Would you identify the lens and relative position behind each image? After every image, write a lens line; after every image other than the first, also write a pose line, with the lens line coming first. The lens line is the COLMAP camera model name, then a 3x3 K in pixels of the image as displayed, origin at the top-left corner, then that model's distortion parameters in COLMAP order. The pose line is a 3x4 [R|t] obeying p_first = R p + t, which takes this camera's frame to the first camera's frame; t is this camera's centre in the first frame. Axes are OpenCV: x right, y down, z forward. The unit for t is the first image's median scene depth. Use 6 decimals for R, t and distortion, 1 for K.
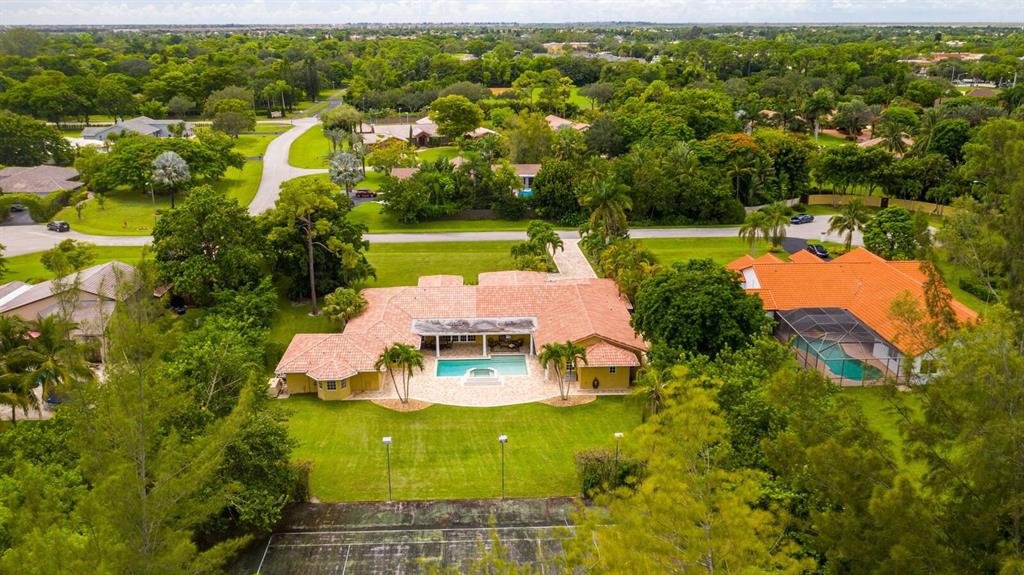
lens RADIAL K [[812.6, 0, 512.0], [0, 812.6, 287.5], [0, 0, 1]] dist [-0.012518, 0.003213]
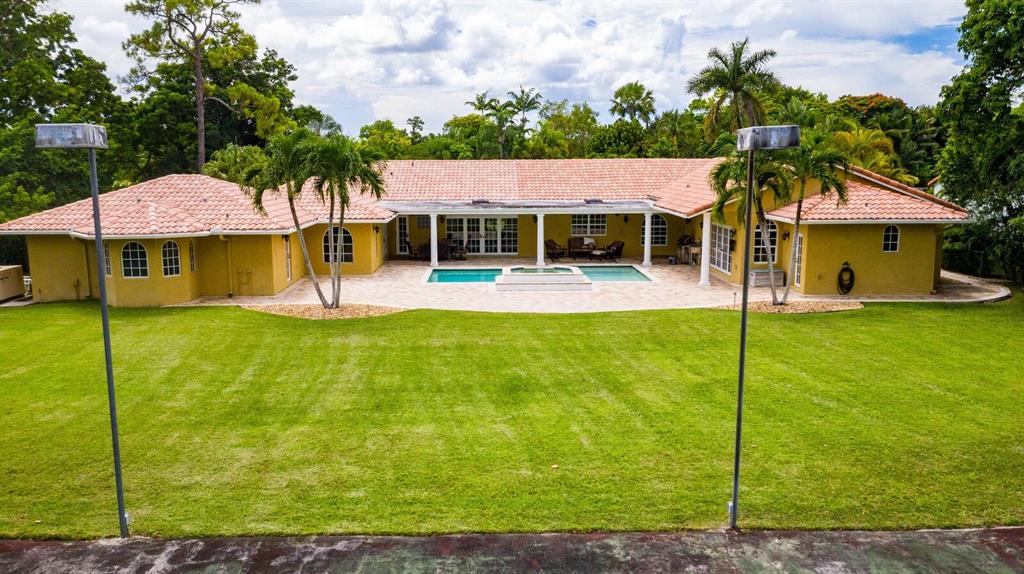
lens RADIAL K [[812.6, 0, 512.0], [0, 812.6, 287.0], [0, 0, 1]] dist [-0.012518, 0.003213]
pose [[0.999840, 0.003851, -0.017474, -0.052875], [-0.006549, 0.987563, -0.157090, 0.212313], [0.016652, 0.157179, 0.987430, 0.732108]]
